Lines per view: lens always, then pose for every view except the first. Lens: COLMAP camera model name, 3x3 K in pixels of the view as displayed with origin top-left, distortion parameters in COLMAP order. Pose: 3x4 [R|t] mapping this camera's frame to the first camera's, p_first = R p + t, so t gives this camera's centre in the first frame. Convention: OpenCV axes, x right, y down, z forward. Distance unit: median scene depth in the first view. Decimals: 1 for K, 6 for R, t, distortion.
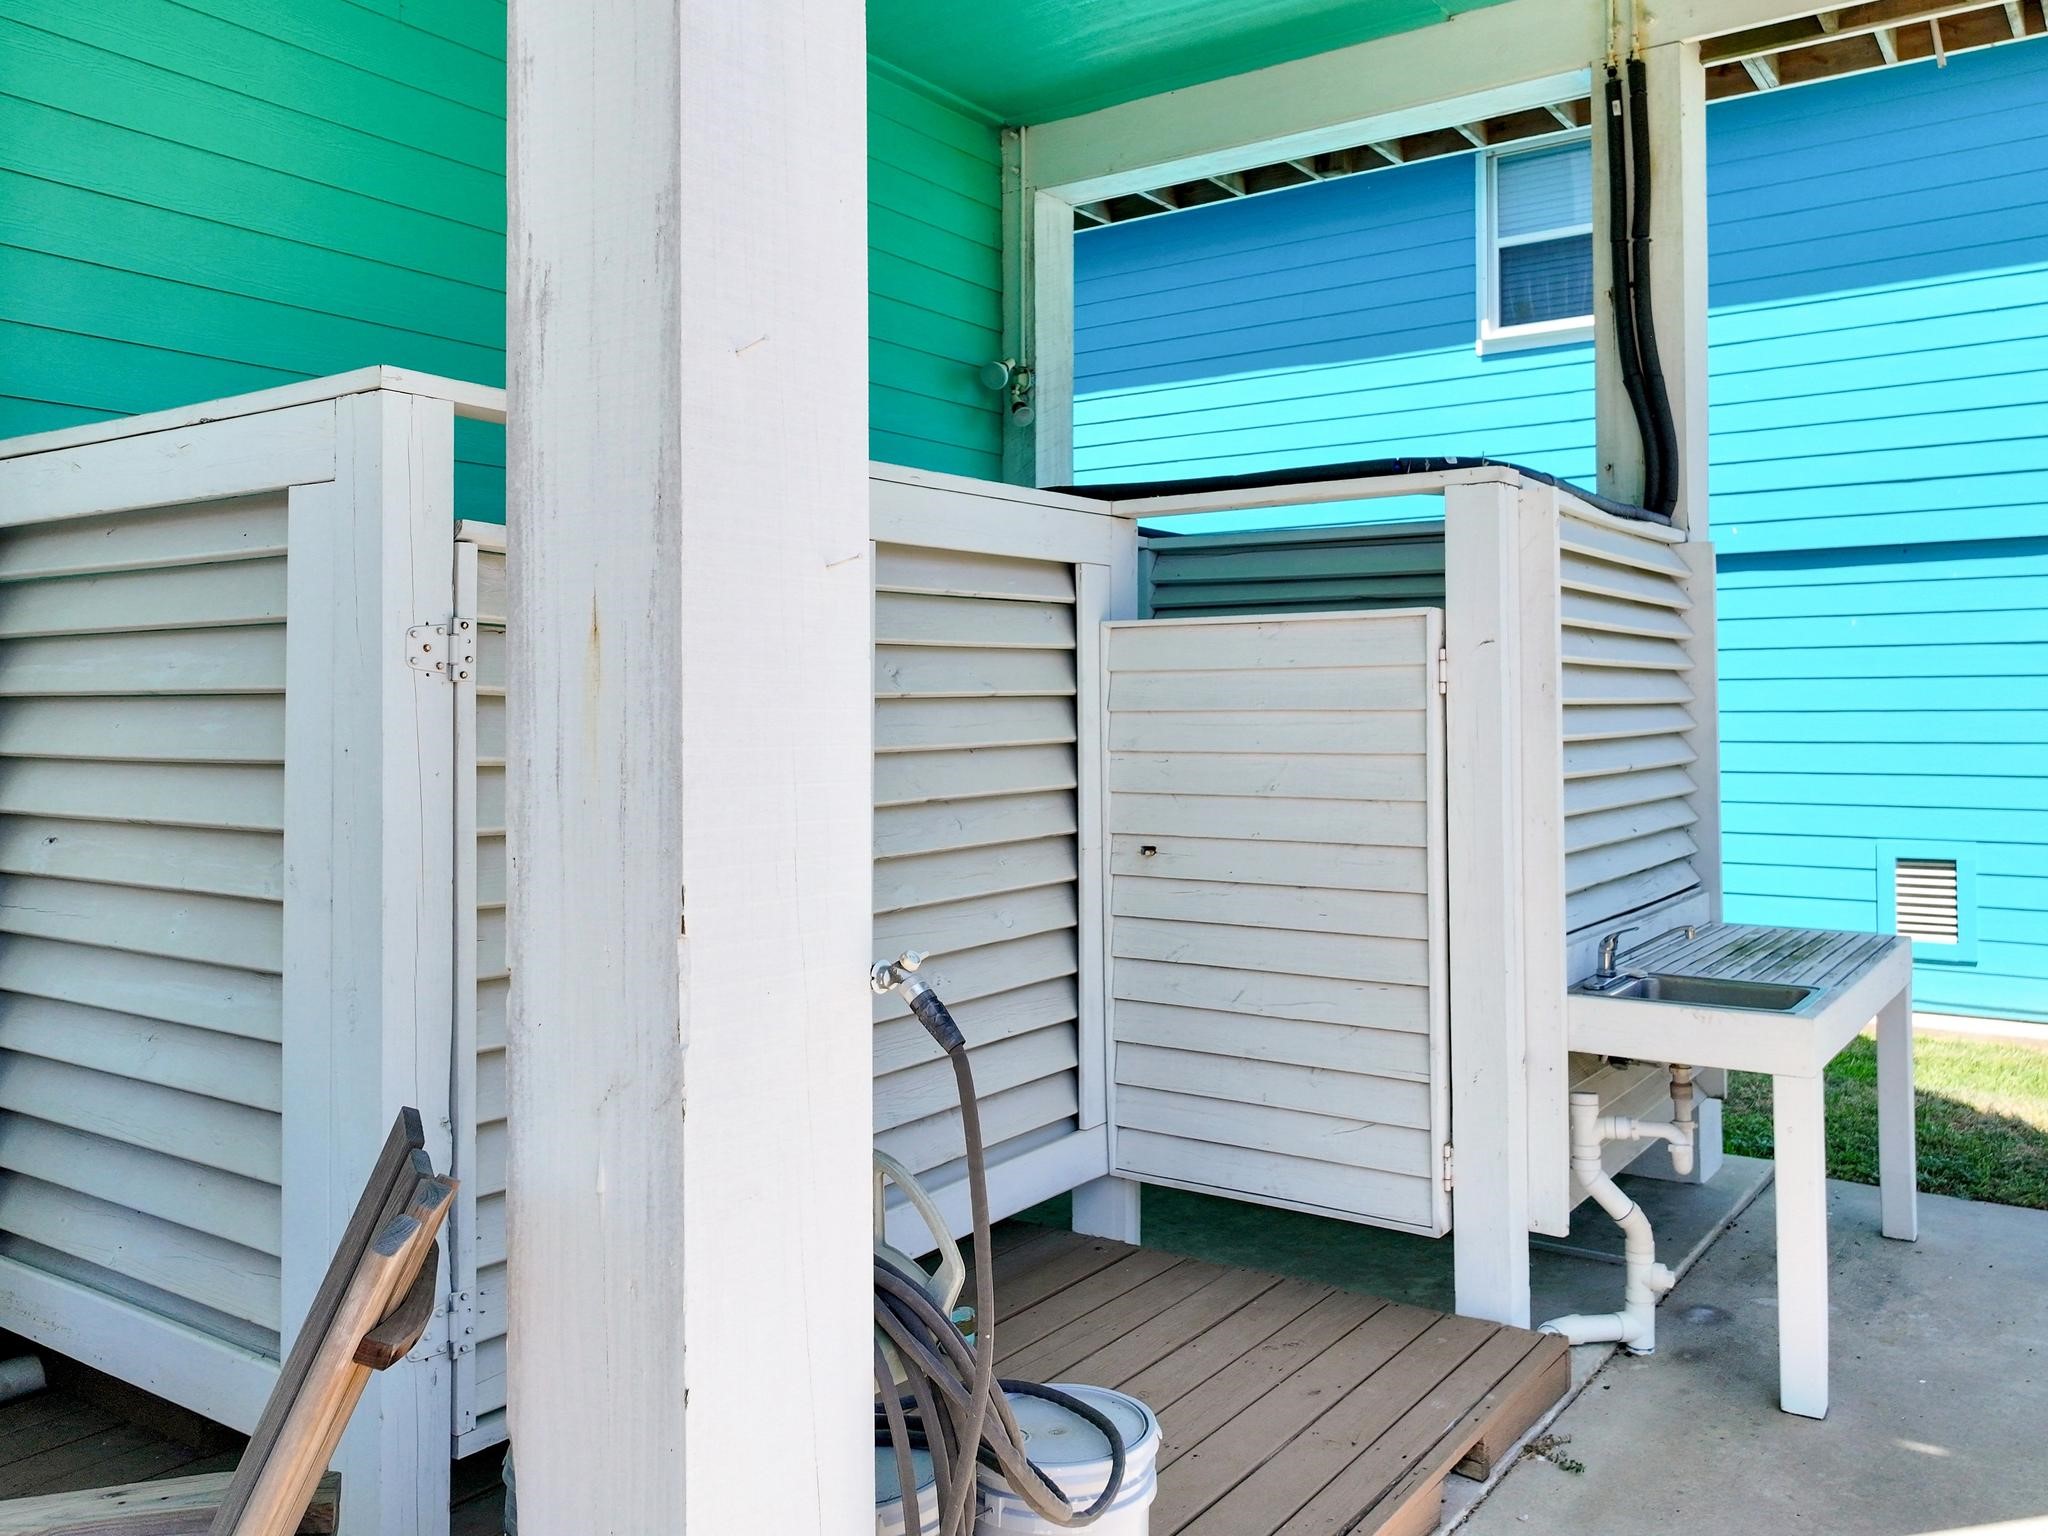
lens RADIAL K [[1453.2, 0, 1020.0], [0, 1453.2, 759.3], [0, 0, 1]] dist [0.004111, 0.002946]
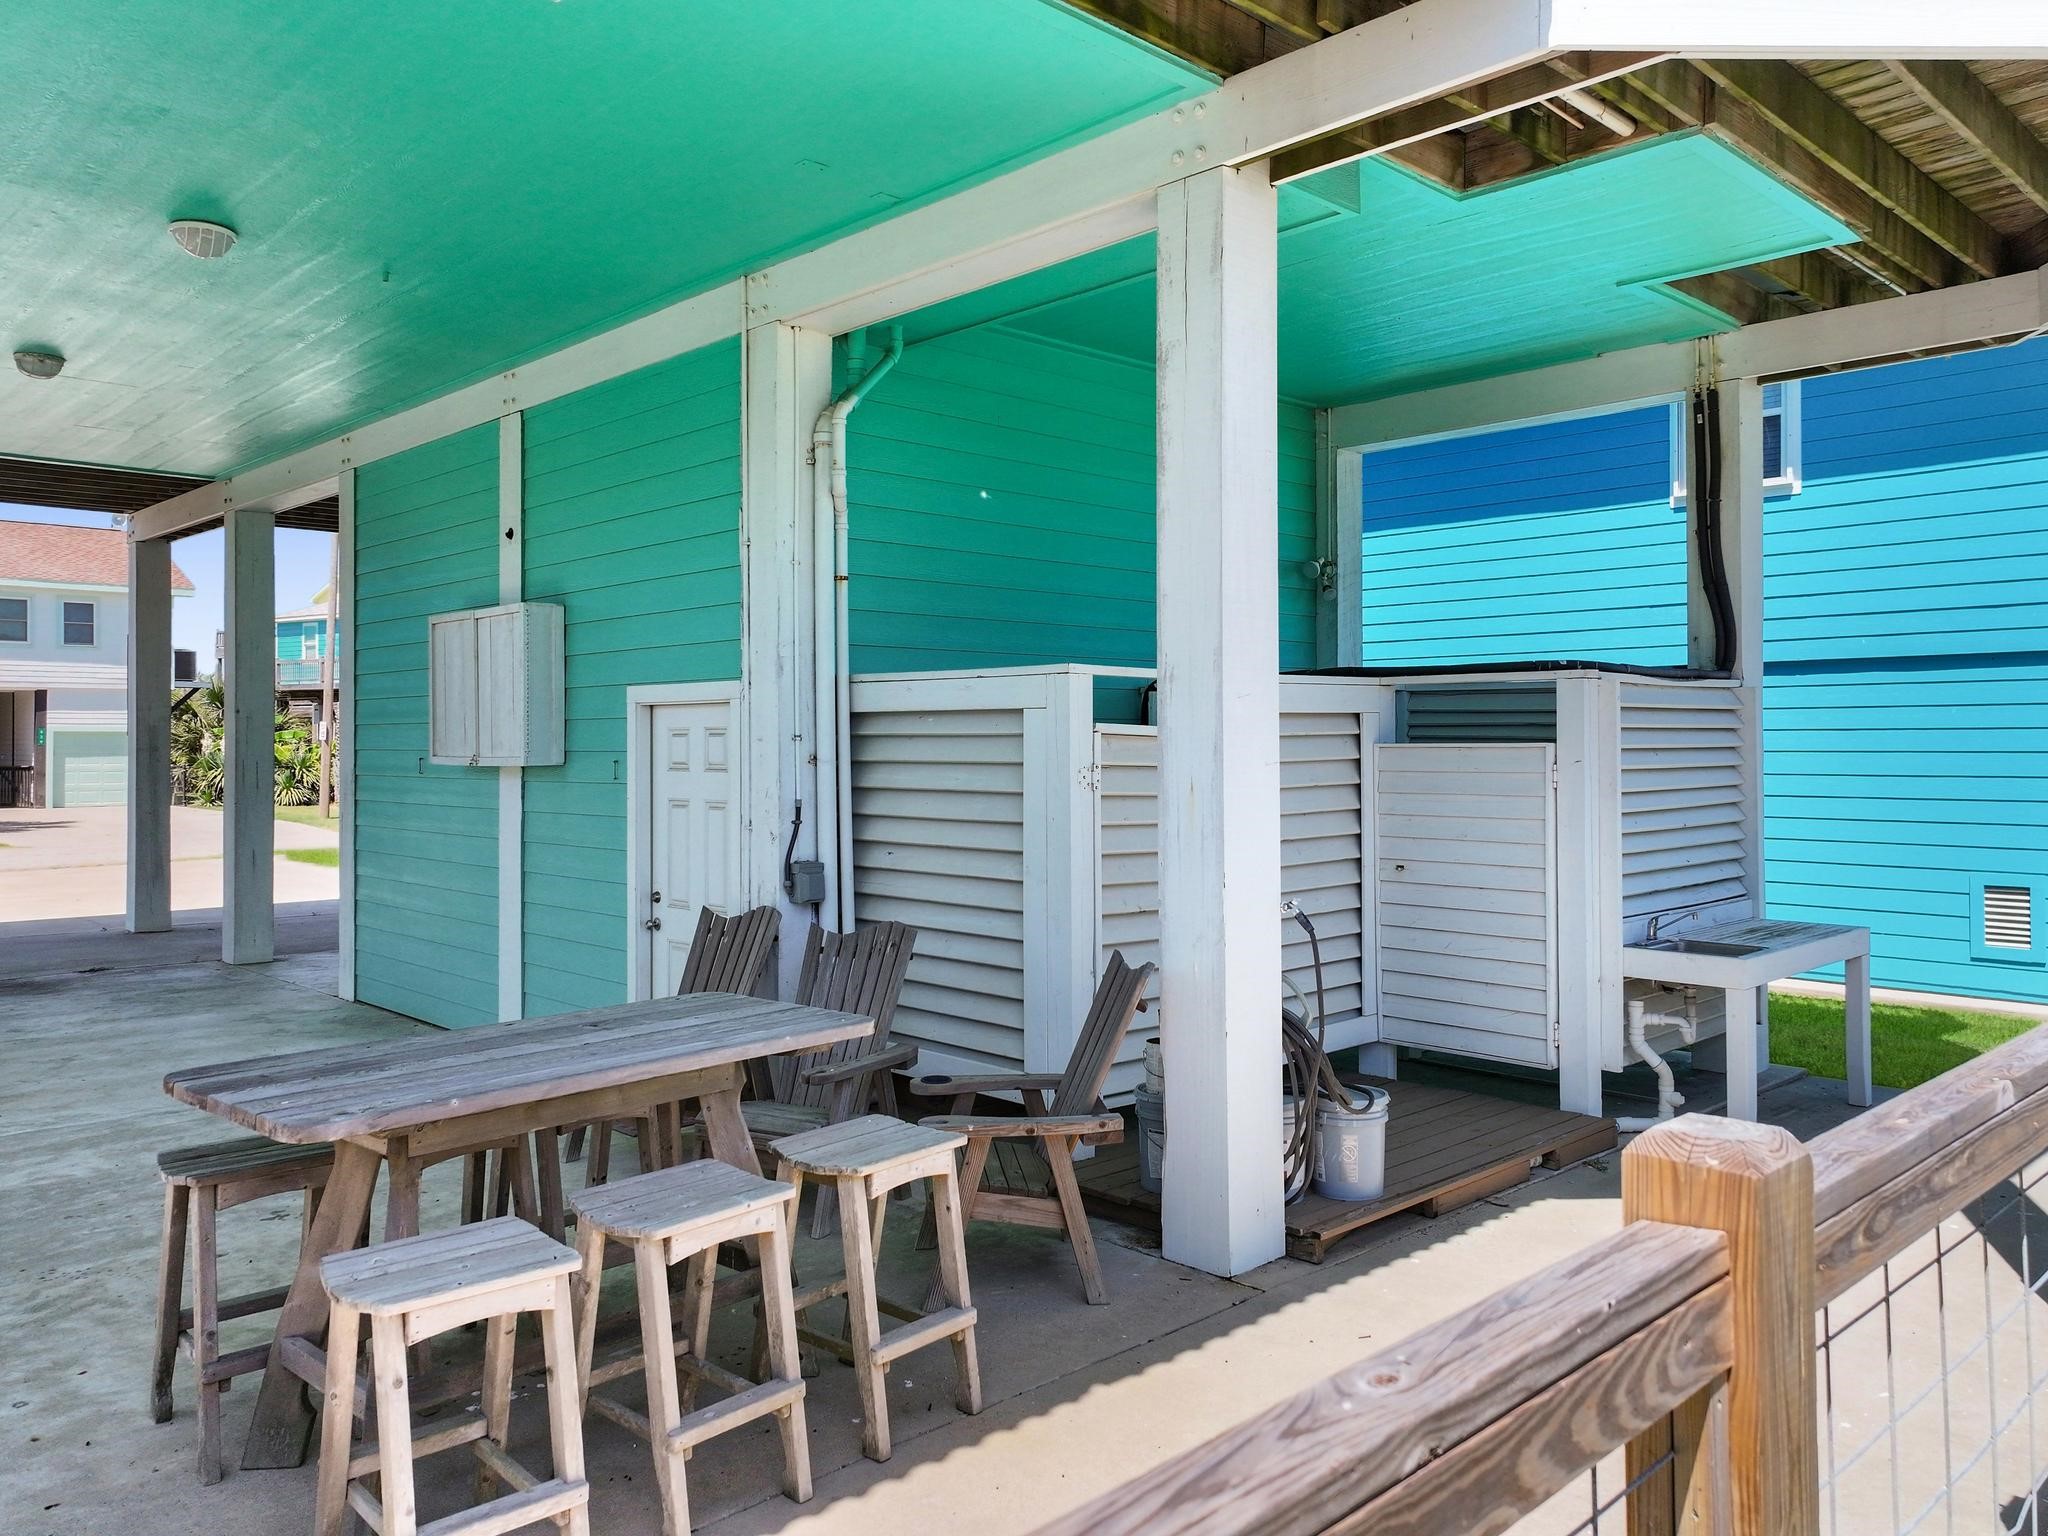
lens RADIAL K [[1400.1, 0, 1058.6], [0, 1400.1, 735.0], [0, 0, 1]] dist [0.005545, 0.002853]
pose [[0.982988, 0.000019, -0.183671, -0.012218], [-0.006247, 0.999425, -0.033327, -0.045066], [0.183565, 0.033908, 0.982423, -0.861164]]
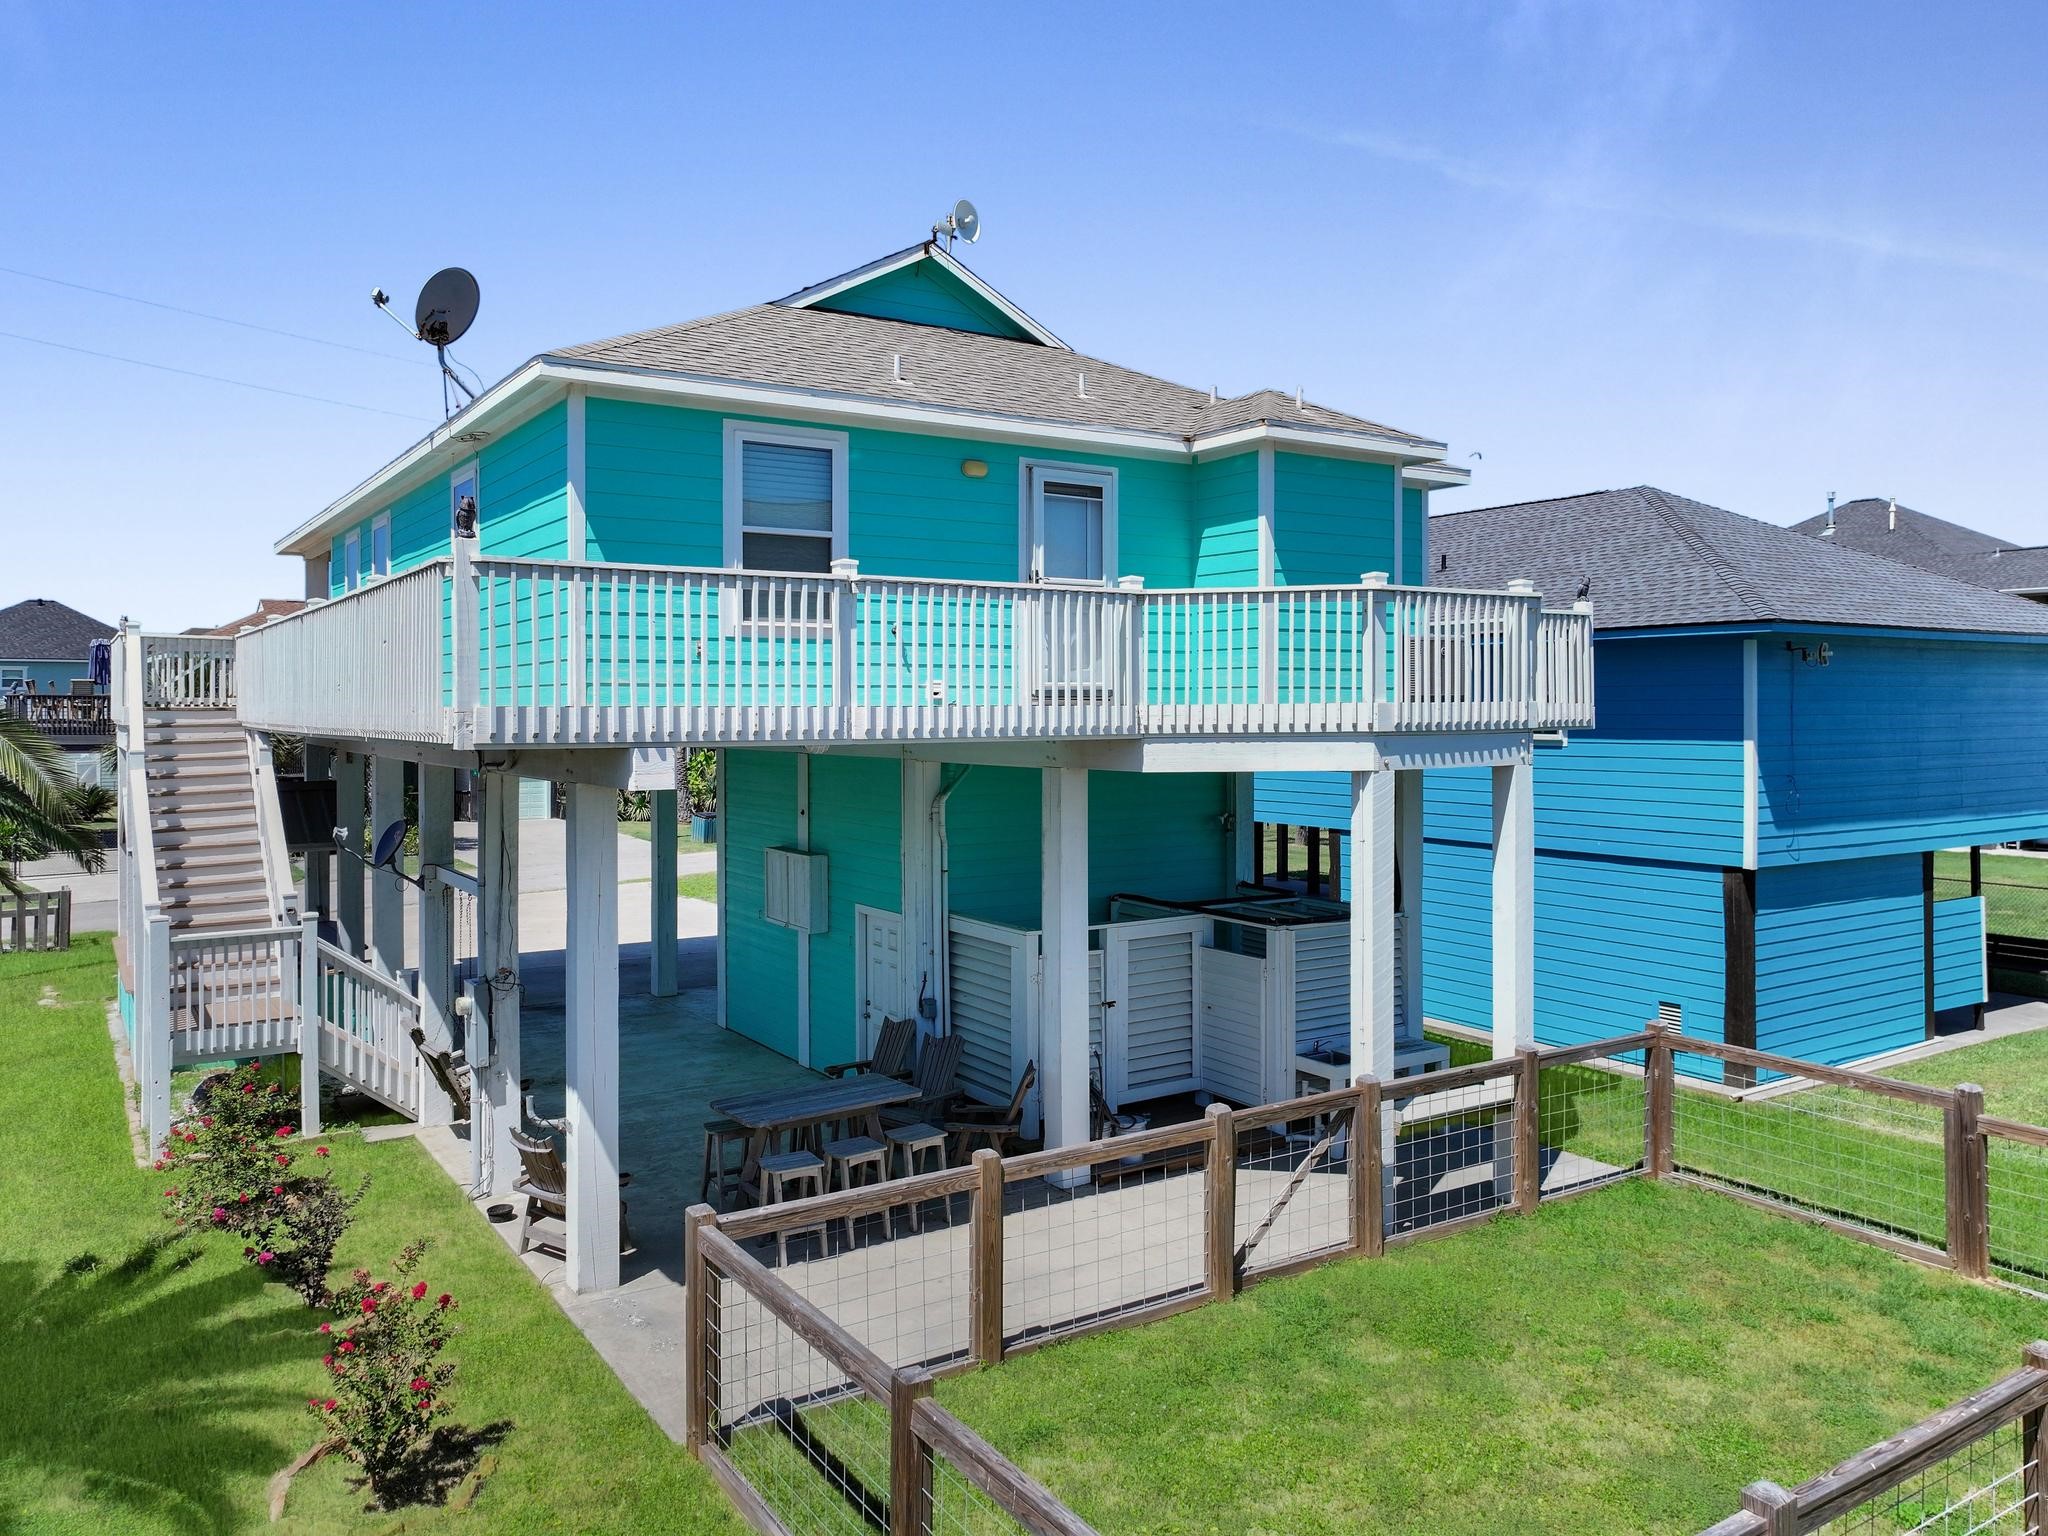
lens RADIAL K [[1464.5, 0, 1068.1], [0, 1464.5, 694.4], [0, 0, 1]] dist [0.004798, 0.000768]
pose [[0.930563, 0.007965, -0.366046, 1.192534], [-0.012699, 0.999864, -0.010529, -0.744539], [0.365913, 0.014446, 0.930537, -2.846373]]
